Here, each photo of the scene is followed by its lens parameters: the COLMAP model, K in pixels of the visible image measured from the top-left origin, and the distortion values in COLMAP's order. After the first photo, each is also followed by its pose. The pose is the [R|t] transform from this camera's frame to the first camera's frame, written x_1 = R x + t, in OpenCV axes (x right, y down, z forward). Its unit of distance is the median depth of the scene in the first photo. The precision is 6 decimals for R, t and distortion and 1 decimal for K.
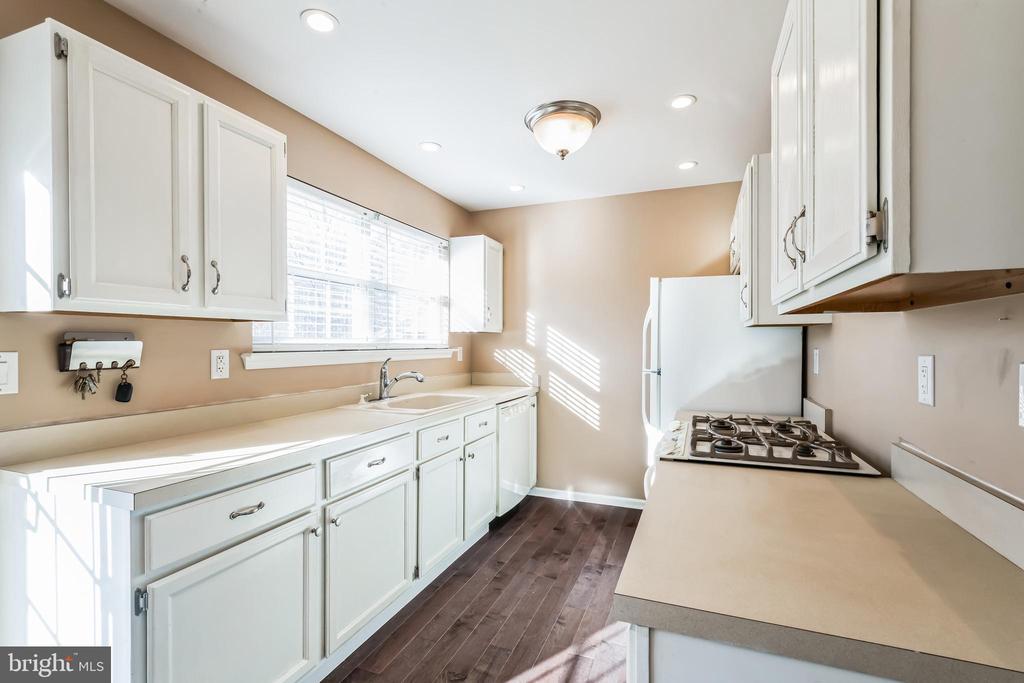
lens RADIAL K [[476.4, 0, 507.8], [0, 476.4, 348.7], [0, 0, 1]] dist [0.017200, -0.004599]
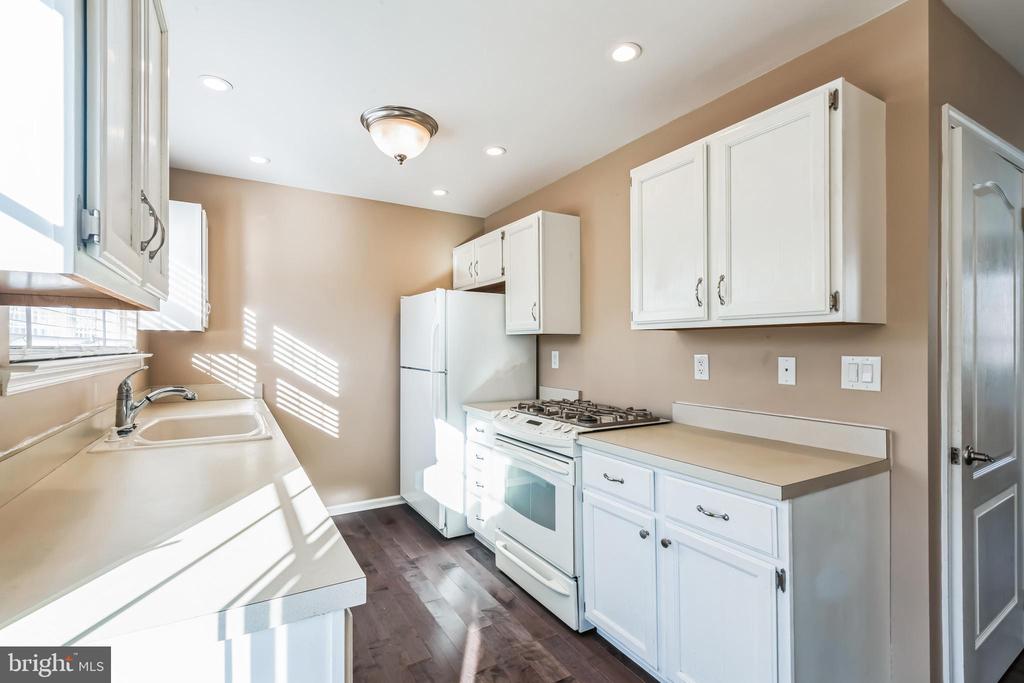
lens RADIAL K [[476.4, 0, 516.1], [0, 476.4, 344.4], [0, 0, 1]] dist [0.017200, -0.004599]
pose [[0.607088, 0.006920, 0.794604, -0.512724], [0.004619, 0.999914, -0.012237, -0.002686], [-0.794621, 0.011099, 0.607005, 0.193321]]
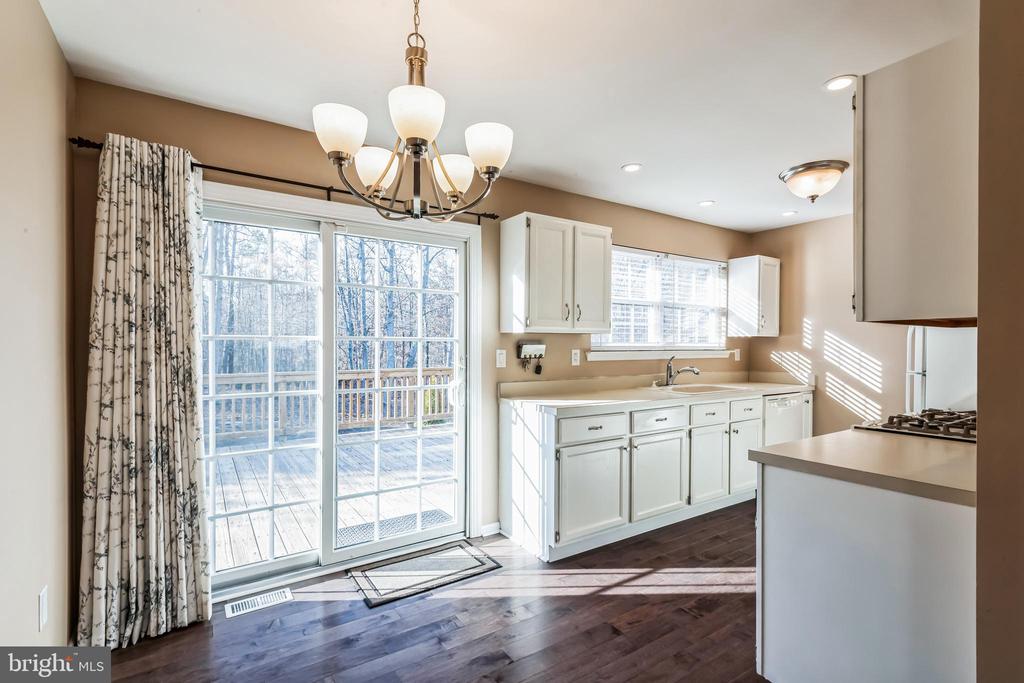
lens RADIAL K [[476.4, 0, 509.3], [0, 476.4, 349.3], [0, 0, 1]] dist [0.017200, -0.004599]
pose [[0.823608, 0.011203, -0.567049, 0.169126], [-0.010976, 0.999932, 0.003813, -0.001966], [0.567053, 0.003083, 0.823675, -0.491460]]
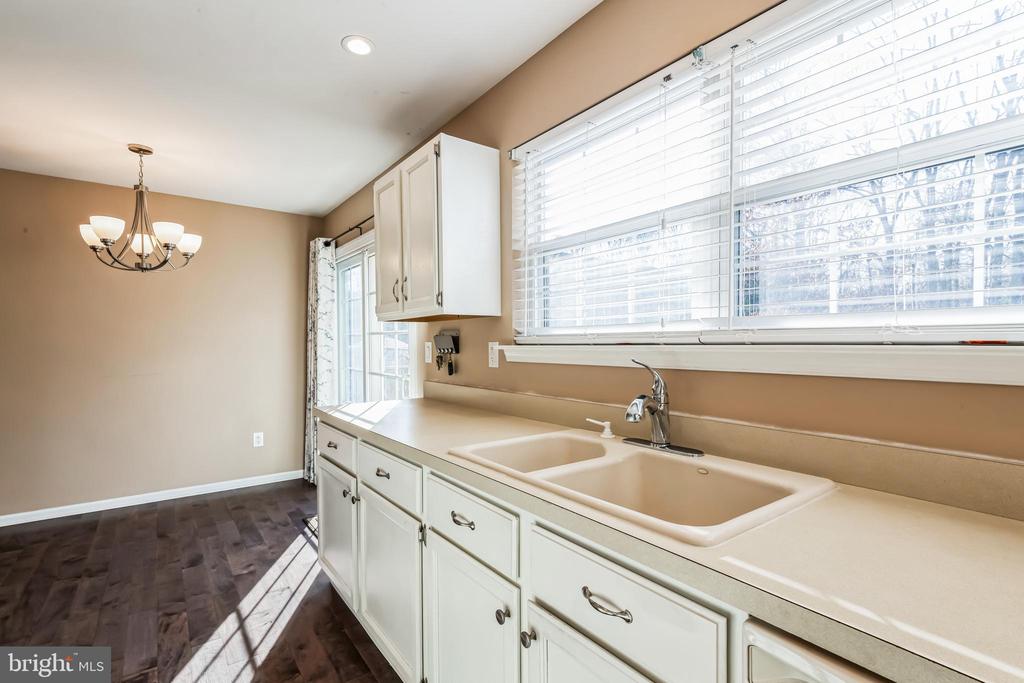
lens RADIAL K [[476.4, 0, 518.1], [0, 476.4, 347.6], [0, 0, 1]] dist [0.017200, -0.004599]
pose [[-0.518729, 0.010829, -0.854870, 0.255622], [-0.006003, 0.999849, 0.016308, -0.002113], [0.854918, 0.013591, -0.518586, 1.270175]]
